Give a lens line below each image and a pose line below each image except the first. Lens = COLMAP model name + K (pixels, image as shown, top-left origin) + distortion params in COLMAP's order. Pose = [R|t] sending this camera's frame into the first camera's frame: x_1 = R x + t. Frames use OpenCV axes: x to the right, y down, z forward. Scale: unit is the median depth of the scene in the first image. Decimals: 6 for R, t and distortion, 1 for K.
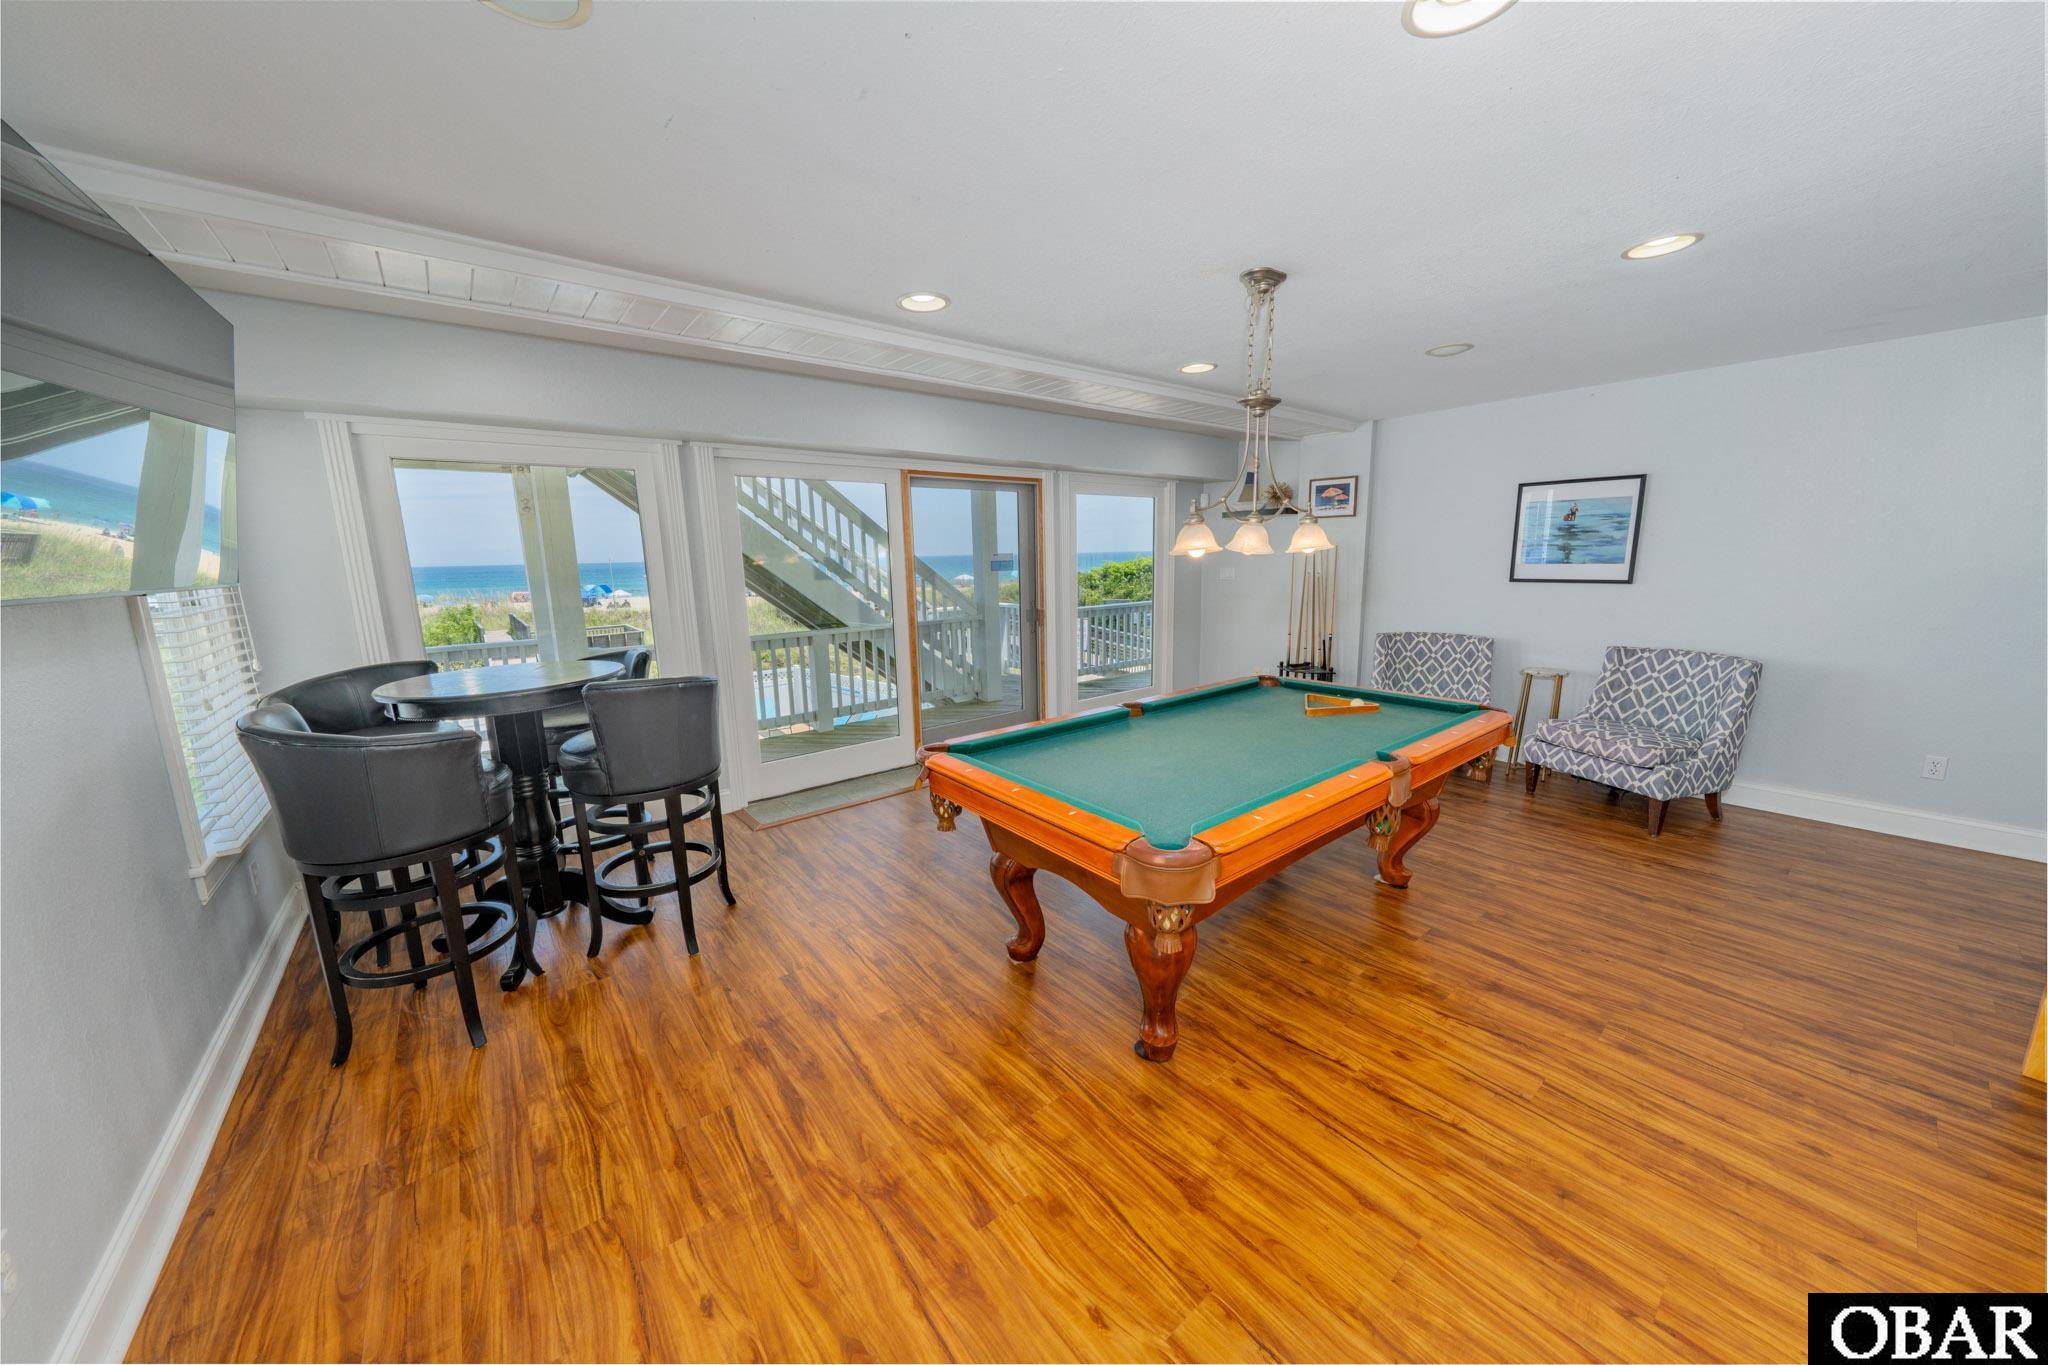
lens RADIAL K [[701.1, 0, 1020.1], [0, 701.1, 677.5], [0, 0, 1]] dist [-0.001372, 0.000024]
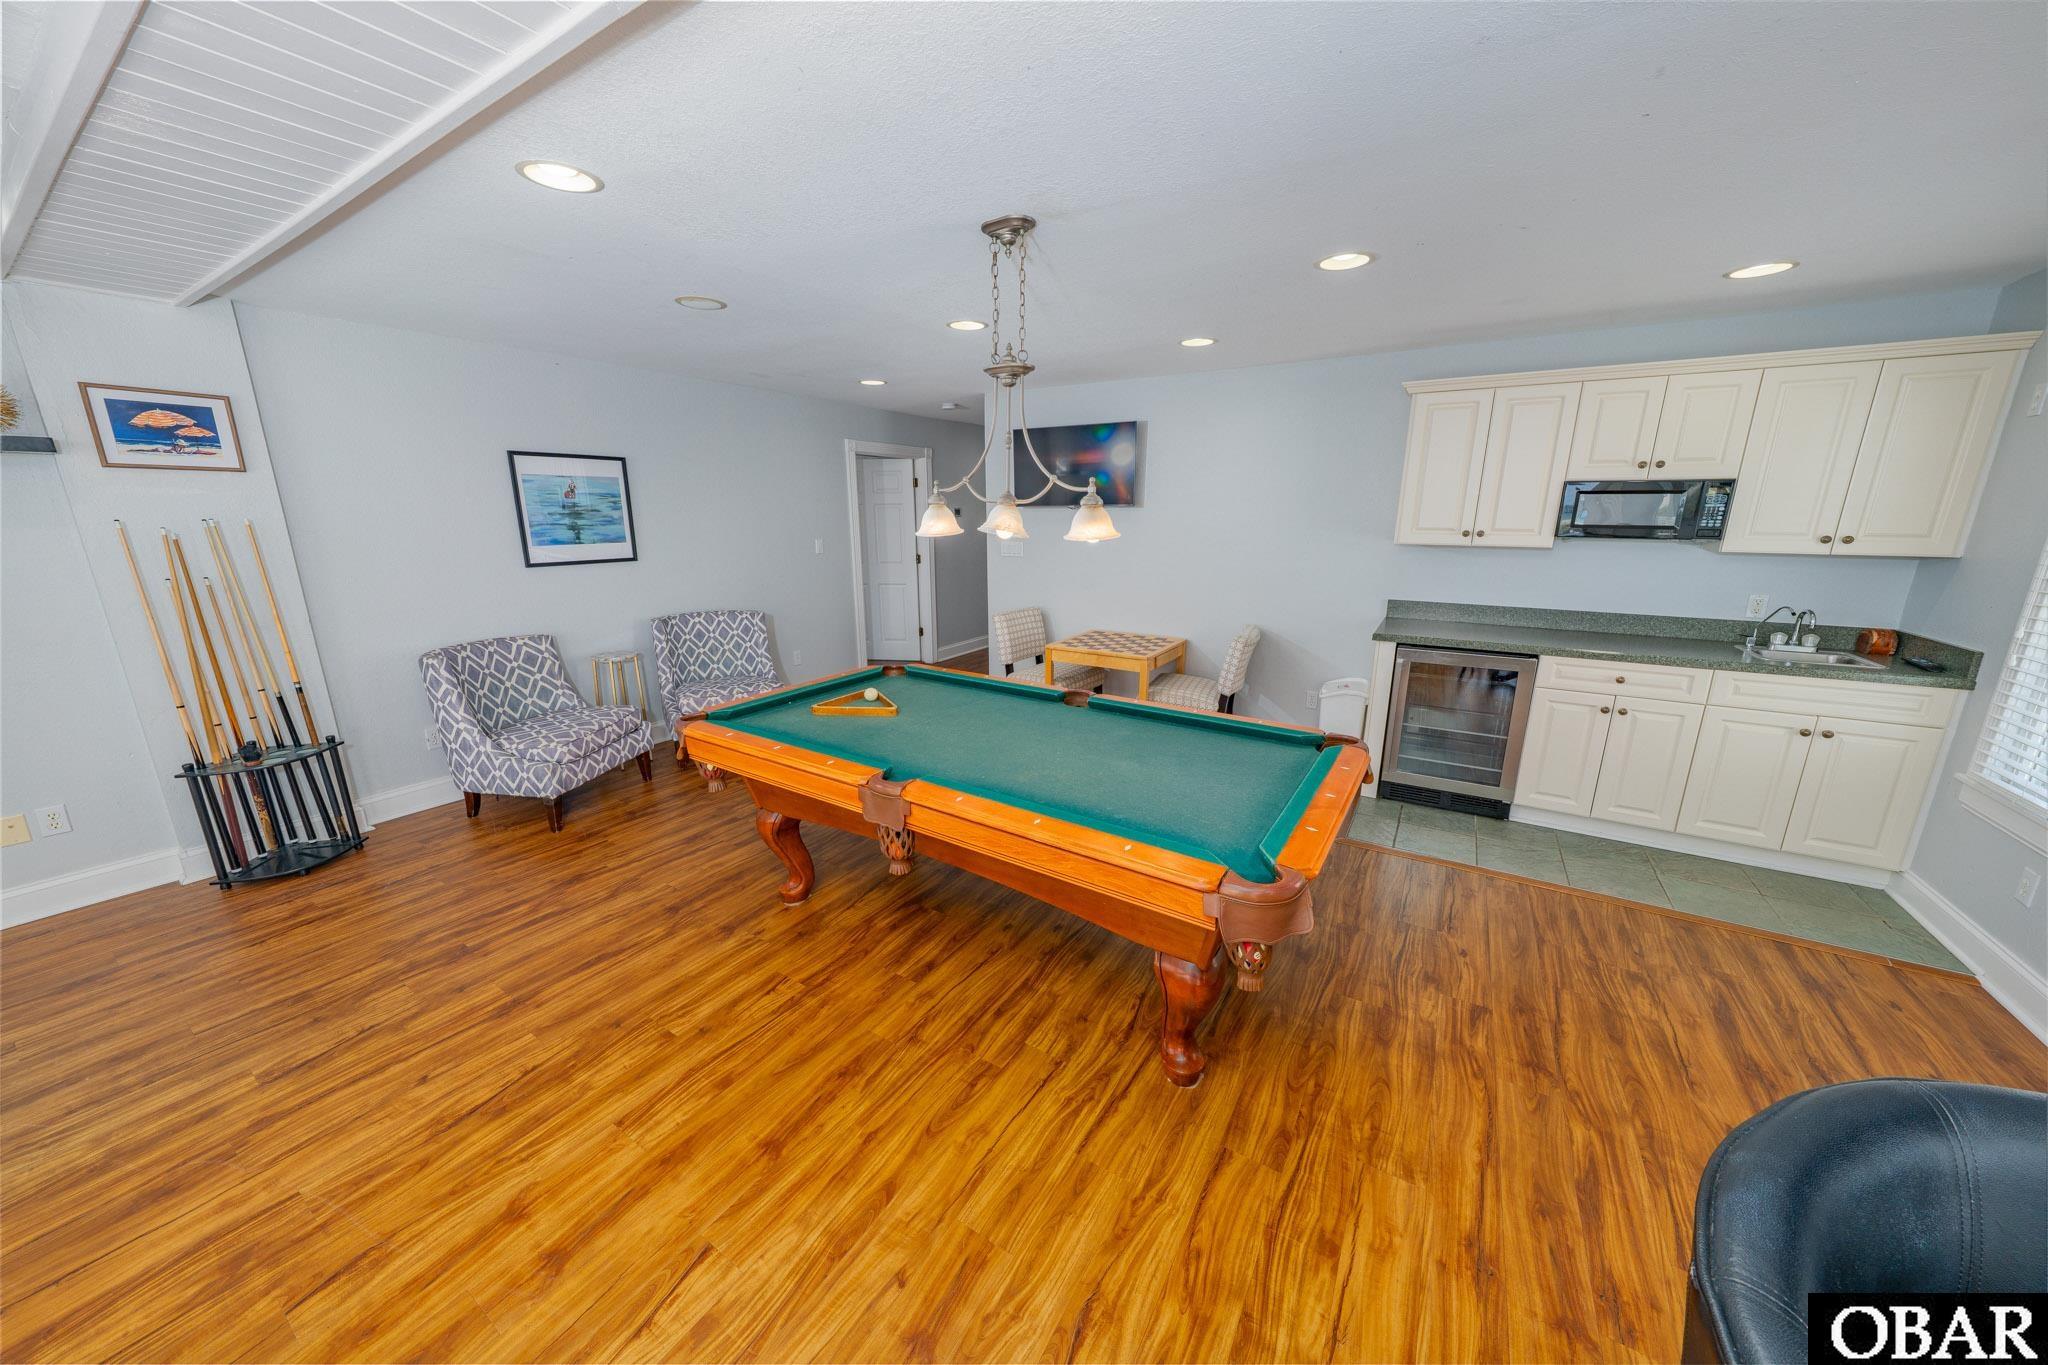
lens RADIAL K [[701.1, 0, 1020.1], [0, 701.1, 677.5], [0, 0, 1]] dist [-0.001372, 0.000024]
pose [[-0.333765, -0.203341, 0.920464, -0.601455], [0.169672, 0.947551, 0.270849, -0.269202], [-0.927261, 0.246577, -0.281758, 1.388812]]
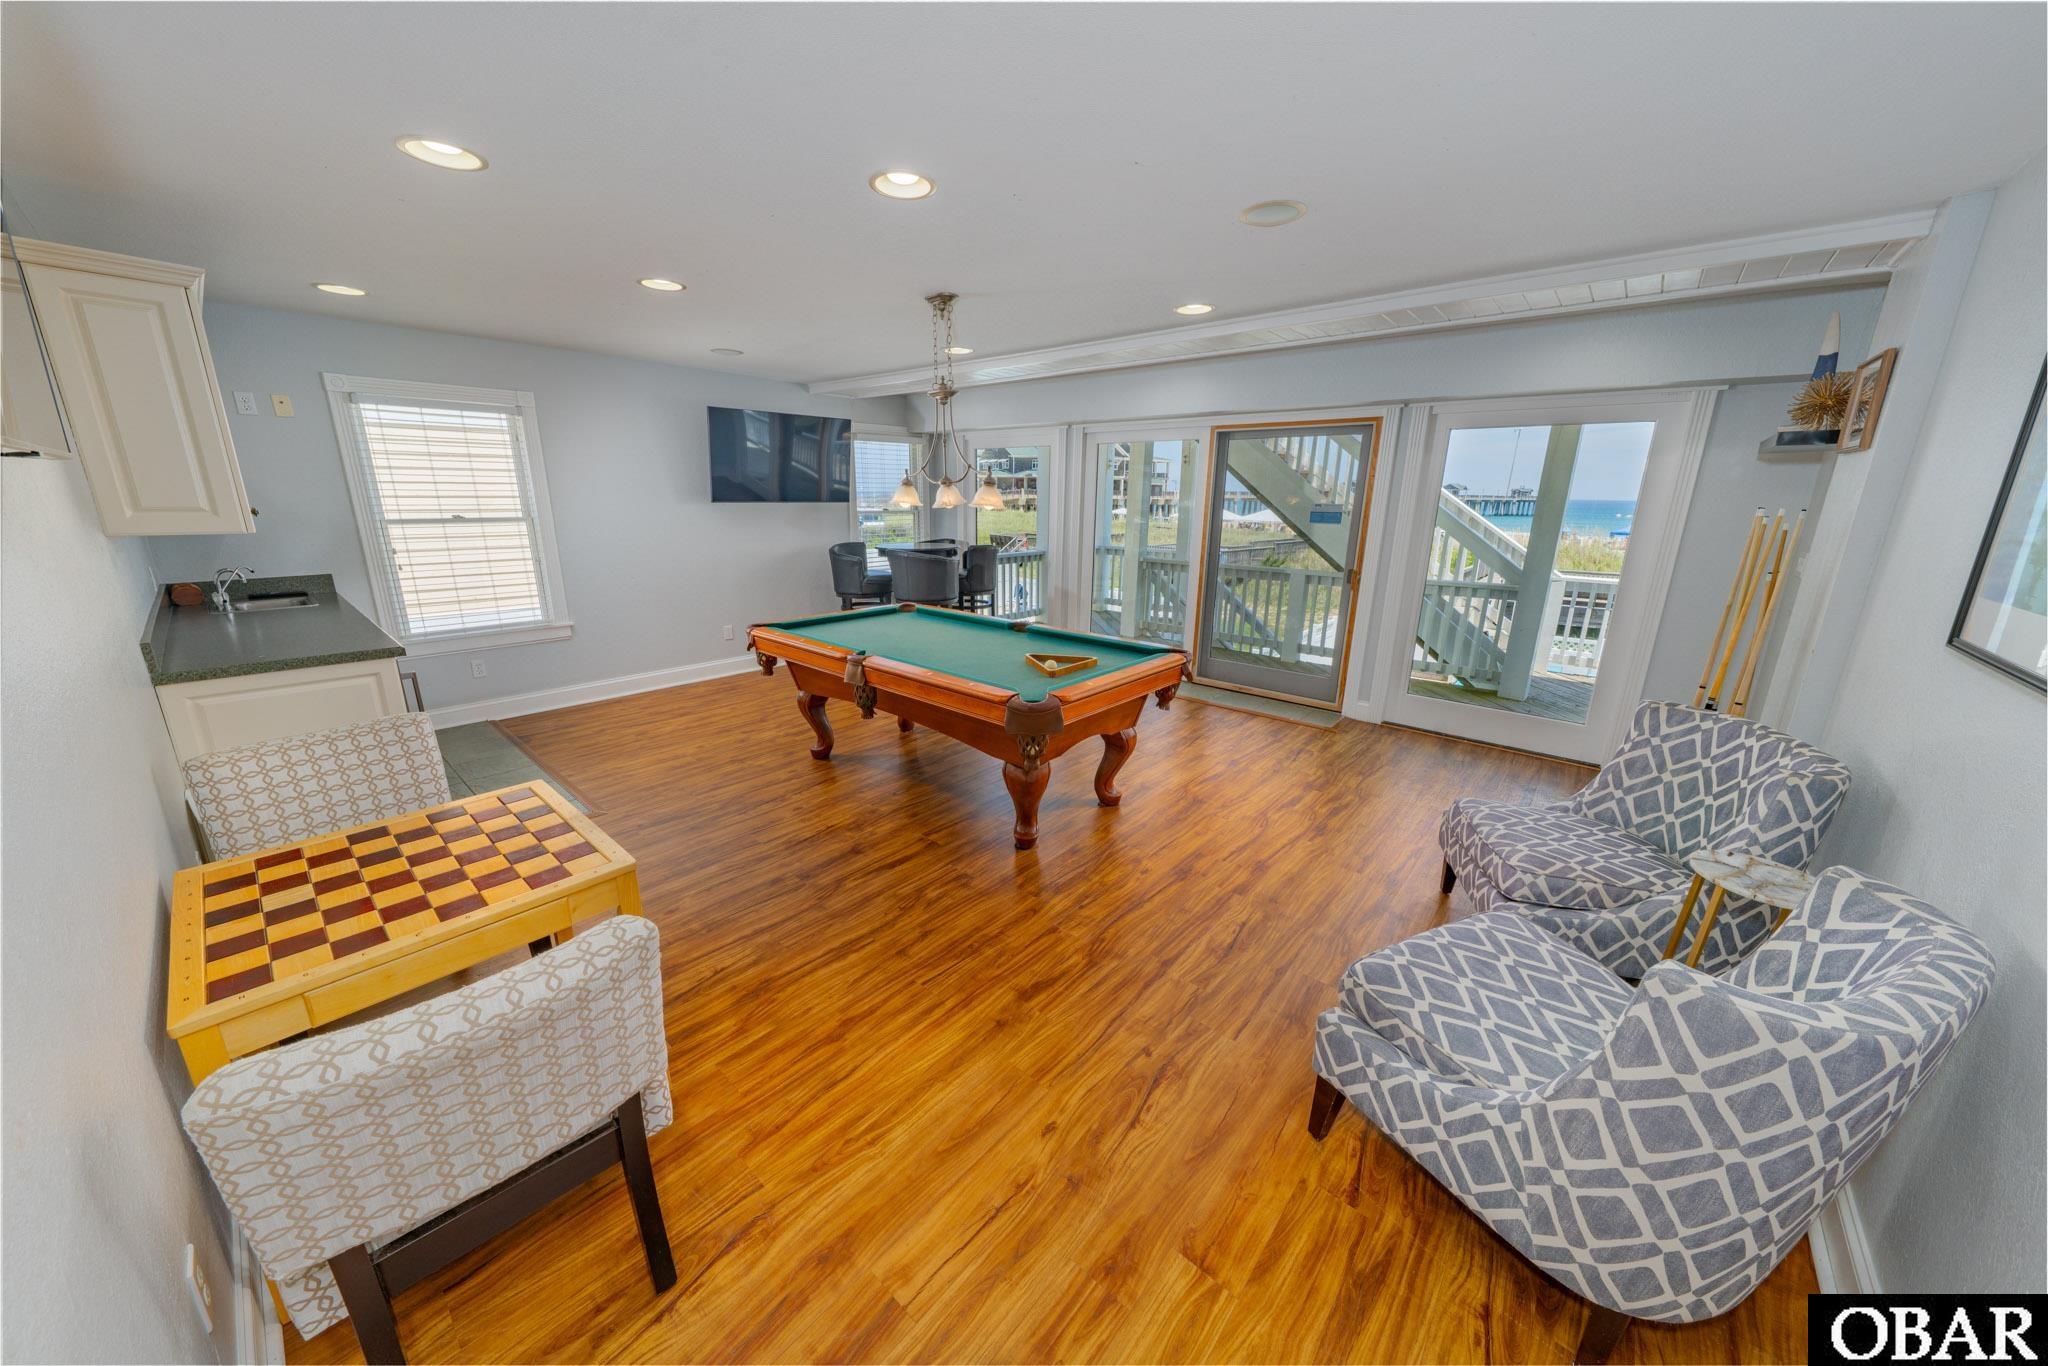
lens RADIAL K [[701.1, 0, 1020.1], [0, 701.1, 678.0], [0, 0, 1]] dist [-0.001372, 0.000024]
pose [[0.159338, 0.272169, -0.948966, 1.860208], [-0.185083, 0.952438, 0.242088, -0.233842], [0.969719, 0.137064, 0.202134, 0.981625]]
